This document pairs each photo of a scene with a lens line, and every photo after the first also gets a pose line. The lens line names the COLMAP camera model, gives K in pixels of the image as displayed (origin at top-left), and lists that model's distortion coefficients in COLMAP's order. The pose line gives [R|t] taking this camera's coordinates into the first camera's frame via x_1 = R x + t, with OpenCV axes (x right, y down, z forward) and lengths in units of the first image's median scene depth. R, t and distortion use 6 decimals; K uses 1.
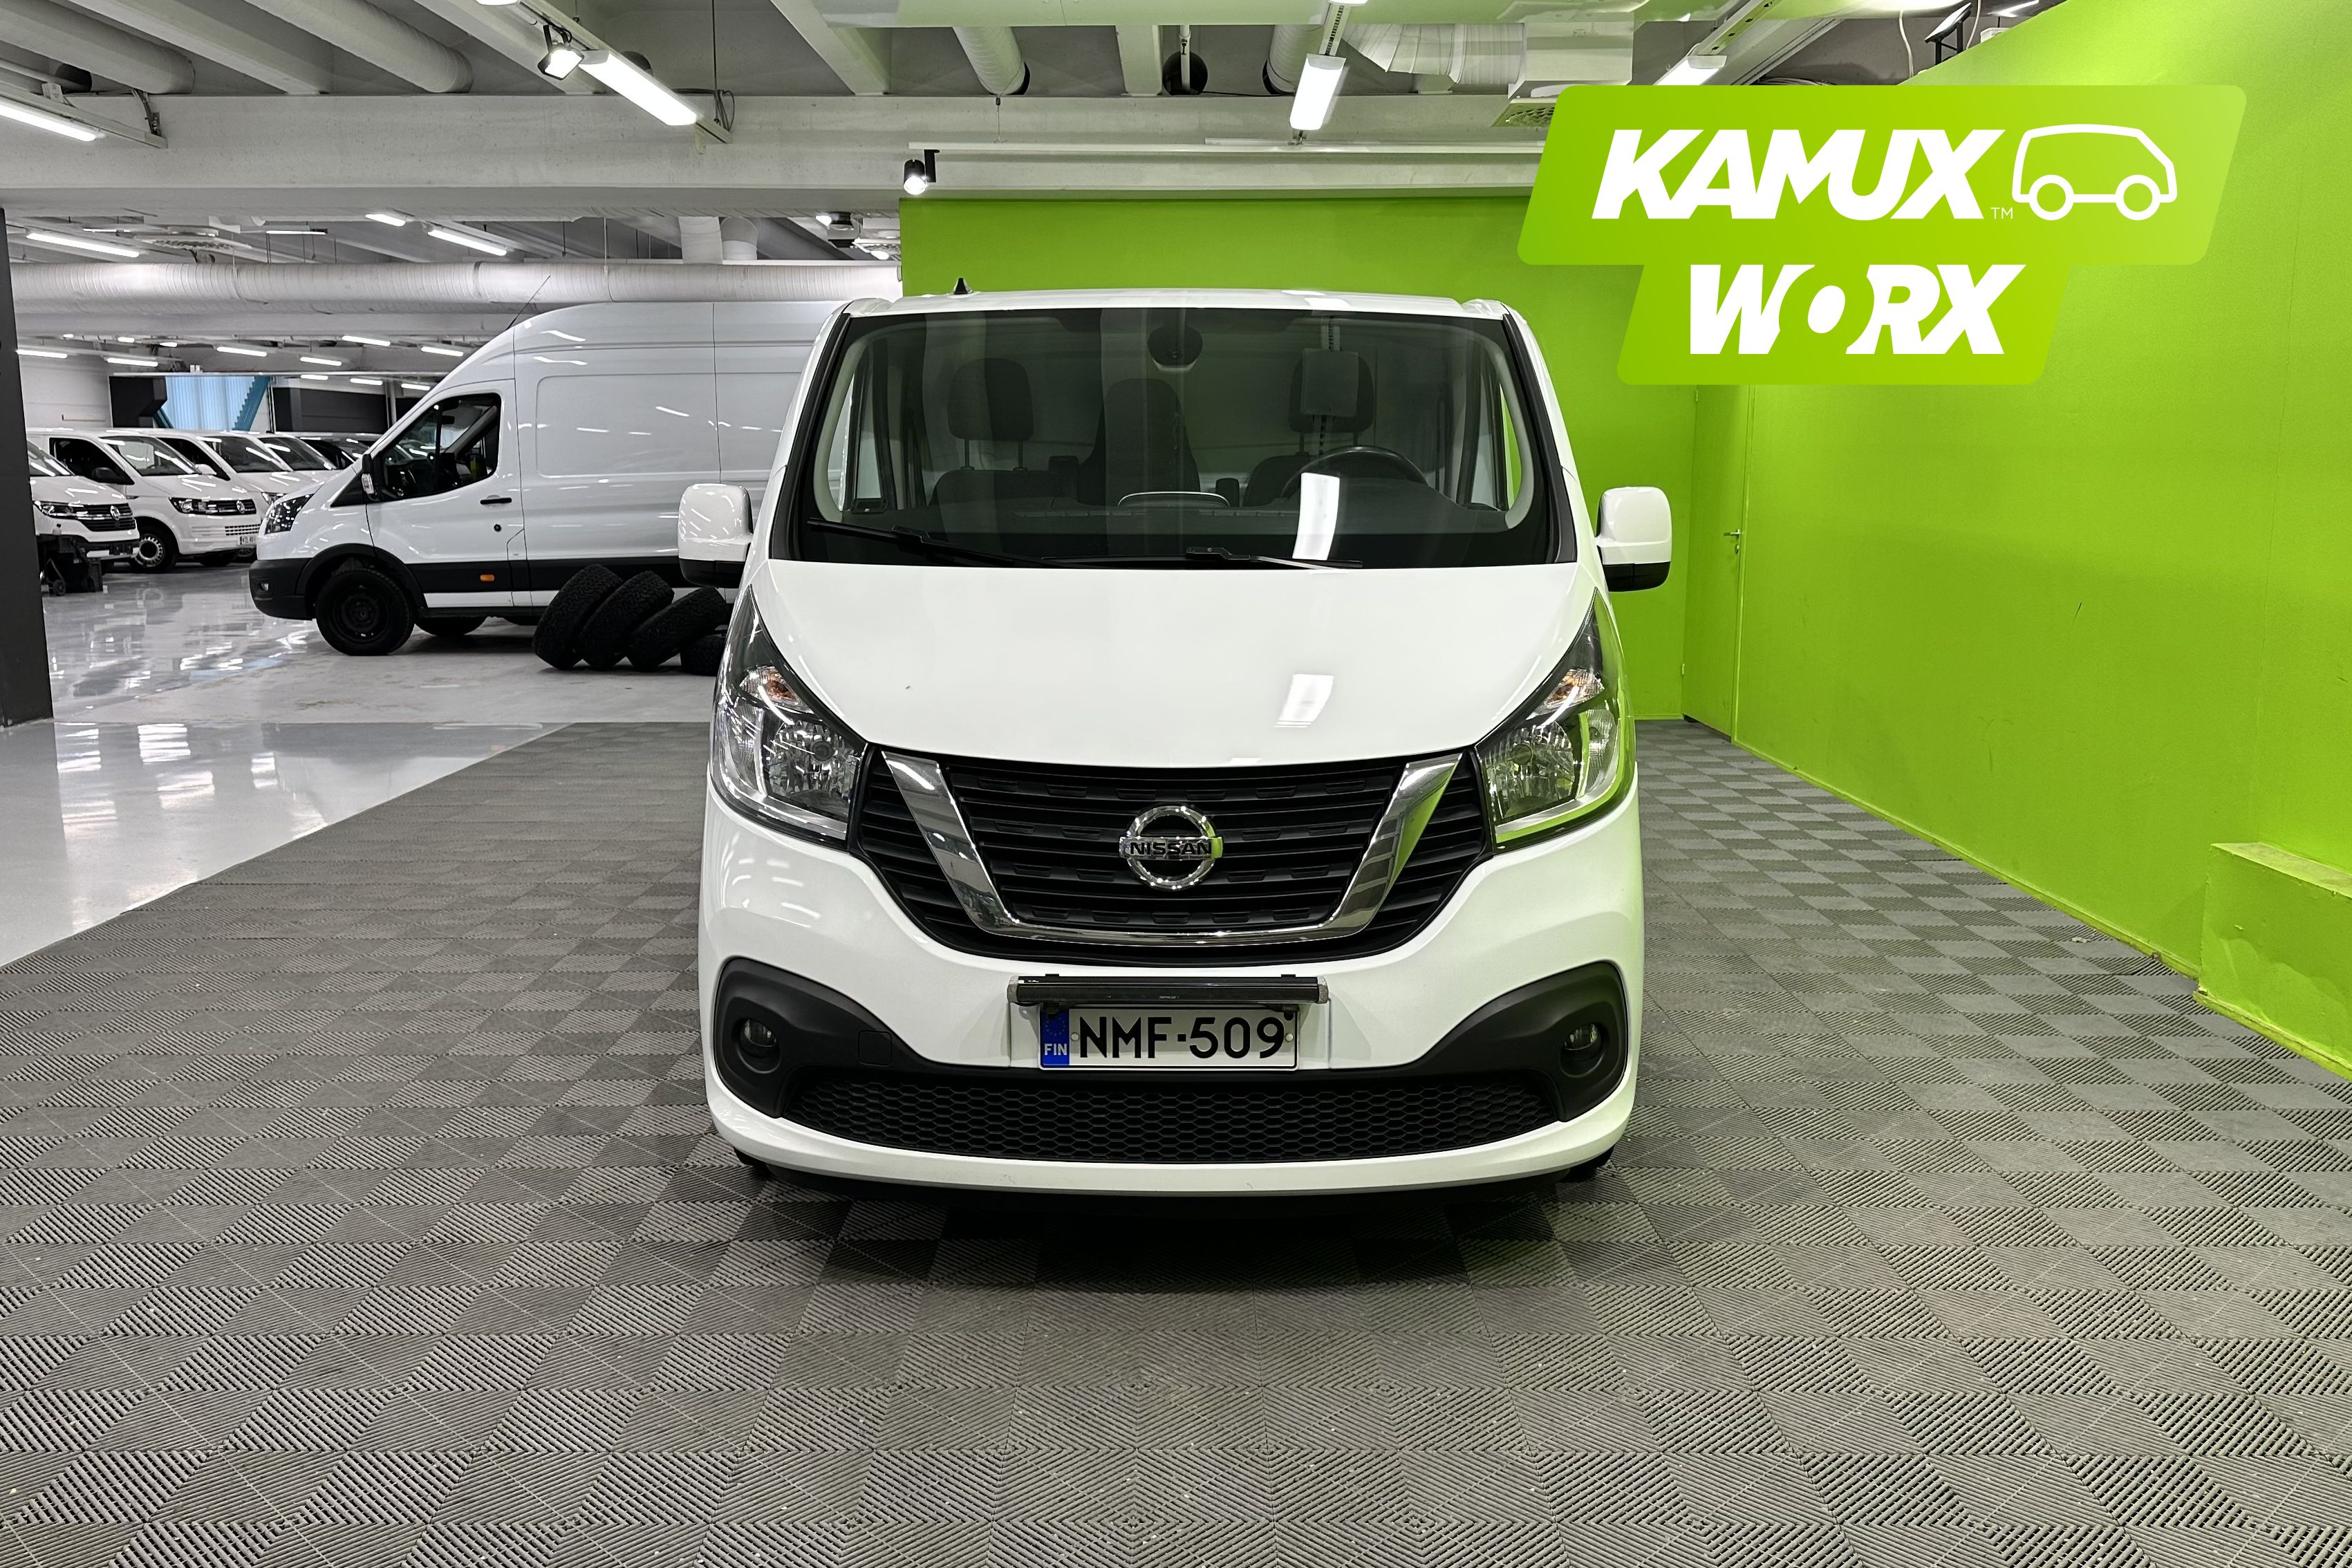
lens RADIAL K [[1936.4, 0, 1182.4], [0, 1936.4, 769.6], [0, 0, 1]] dist [0.125302, -0.228285]
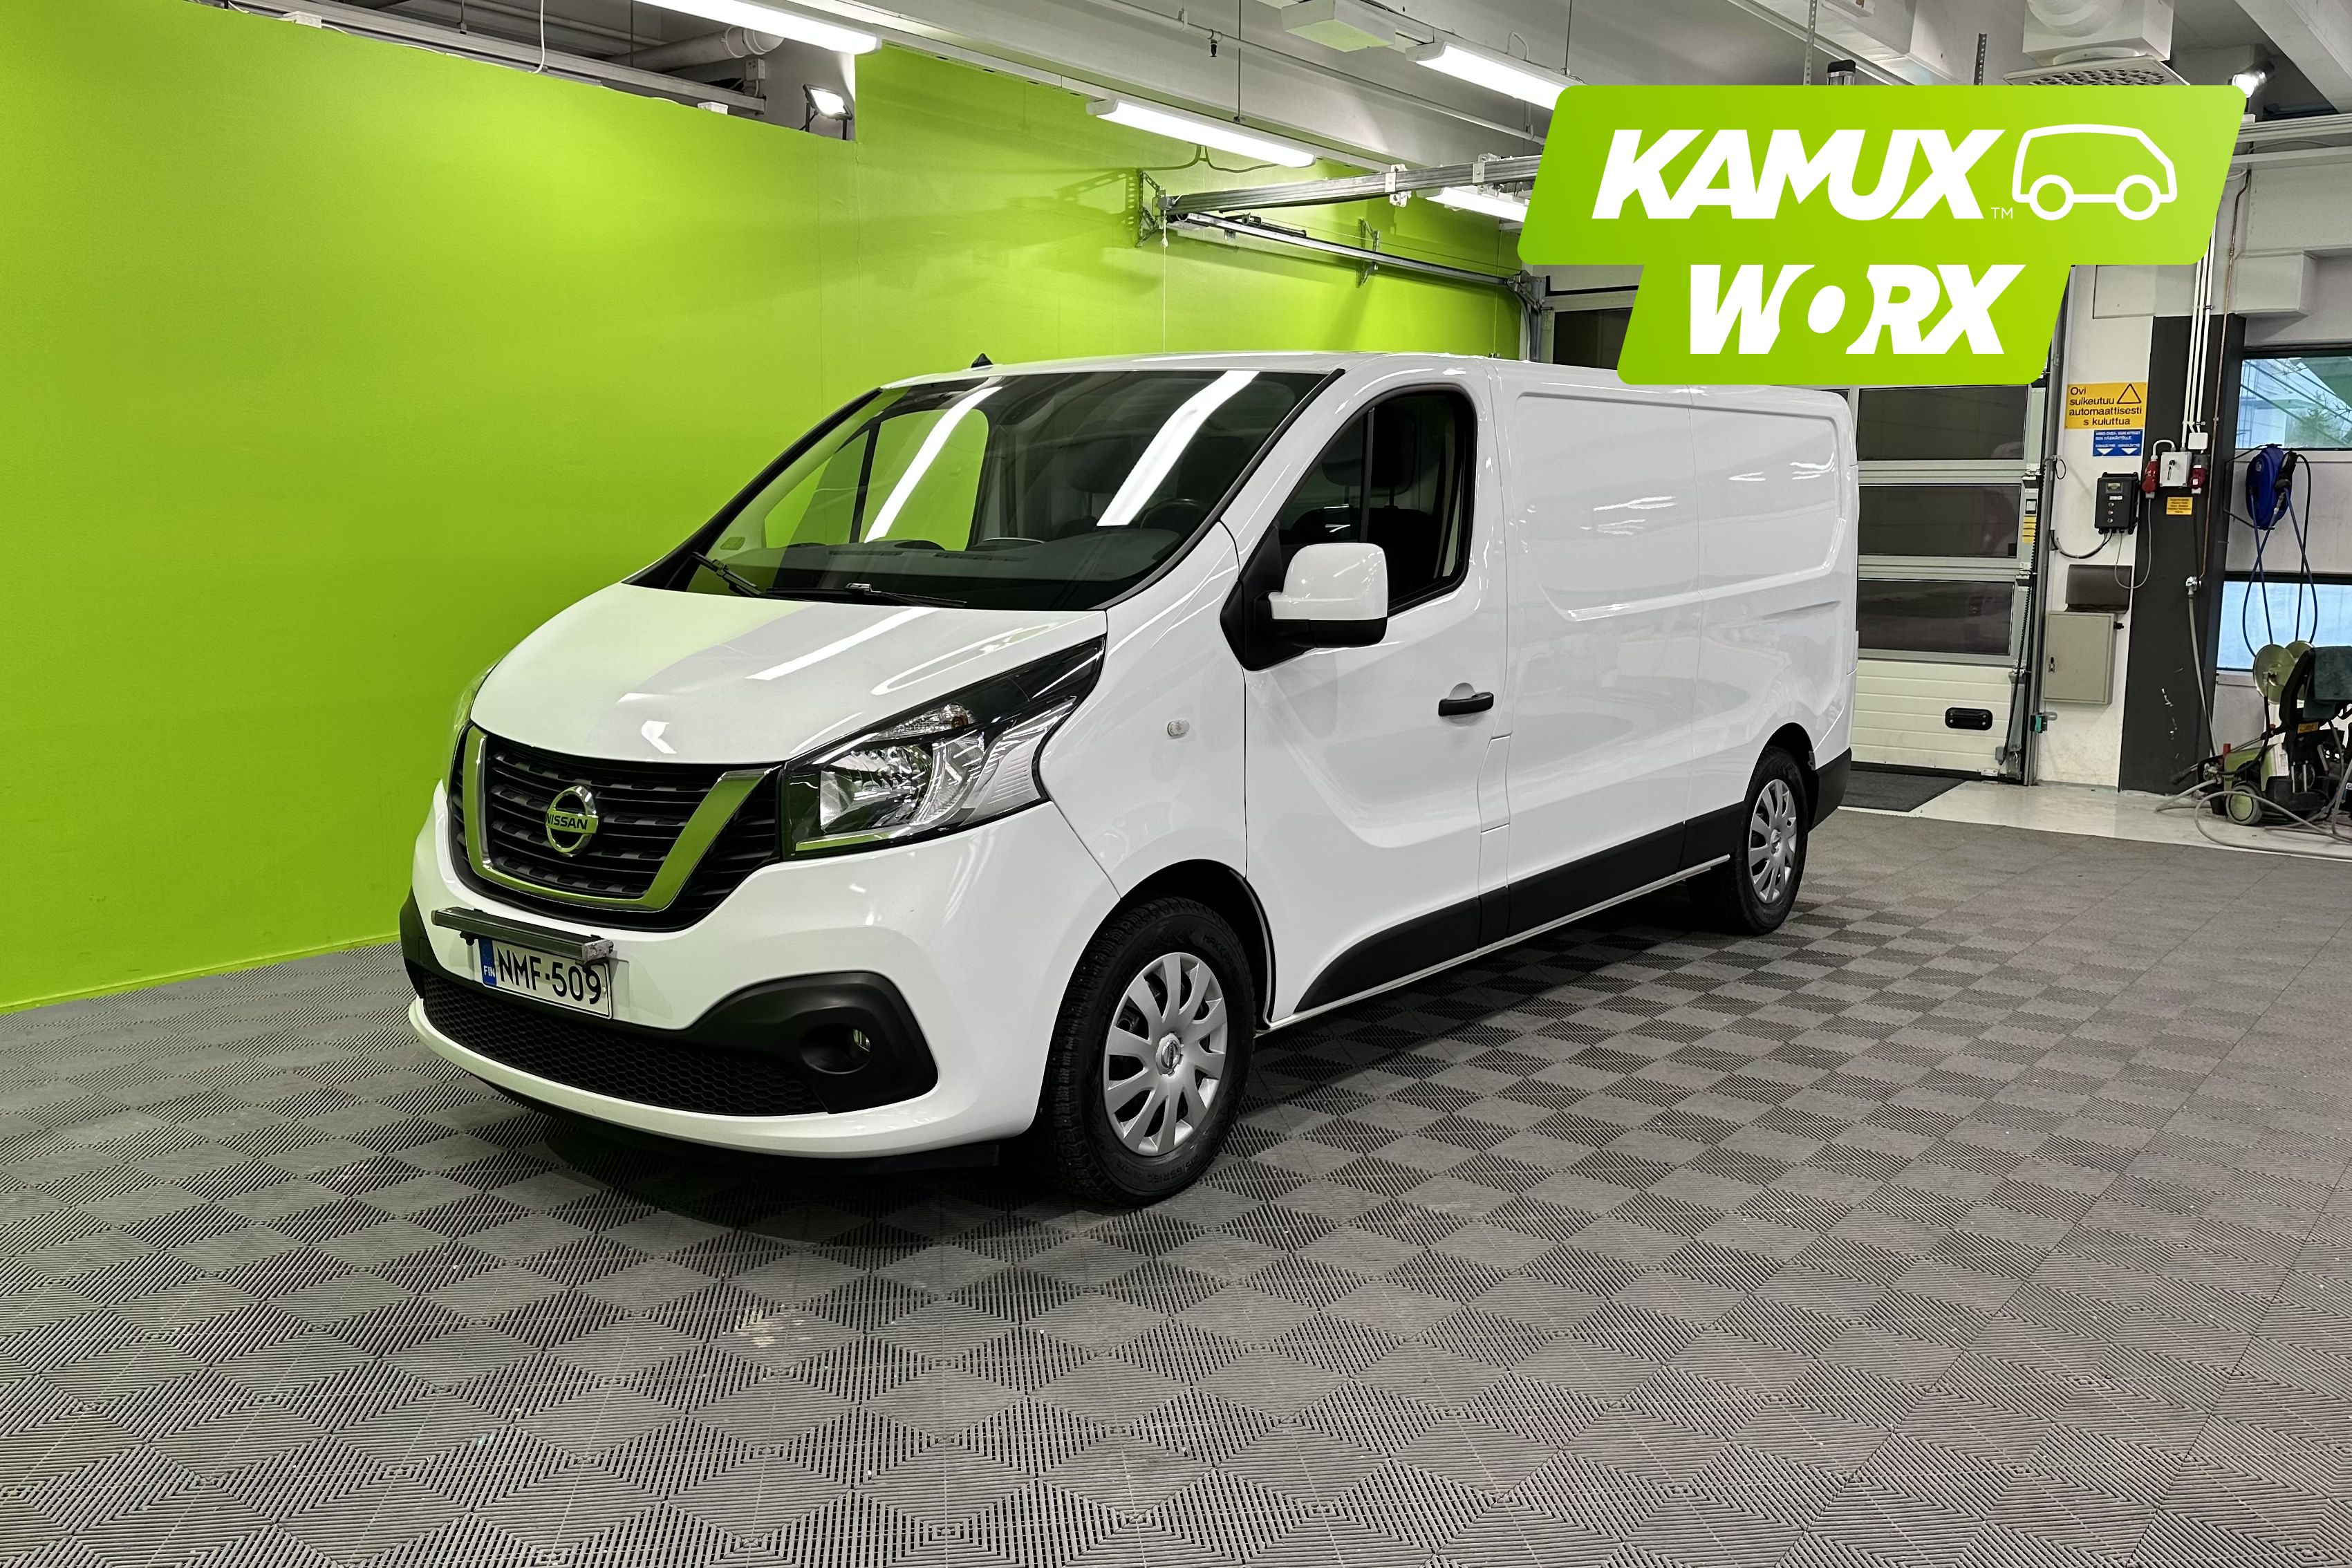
lens RADIAL K [[1936.4, 0, 1182.4], [0, 1936.4, 769.6], [0, 0, 1]] dist [0.125302, -0.228285]
pose [[0.793088, 0.086809, -0.602890, 1.032408], [-0.099579, 0.994954, 0.012266, -0.044531], [0.600912, 0.050307, 0.797730, 0.255898]]
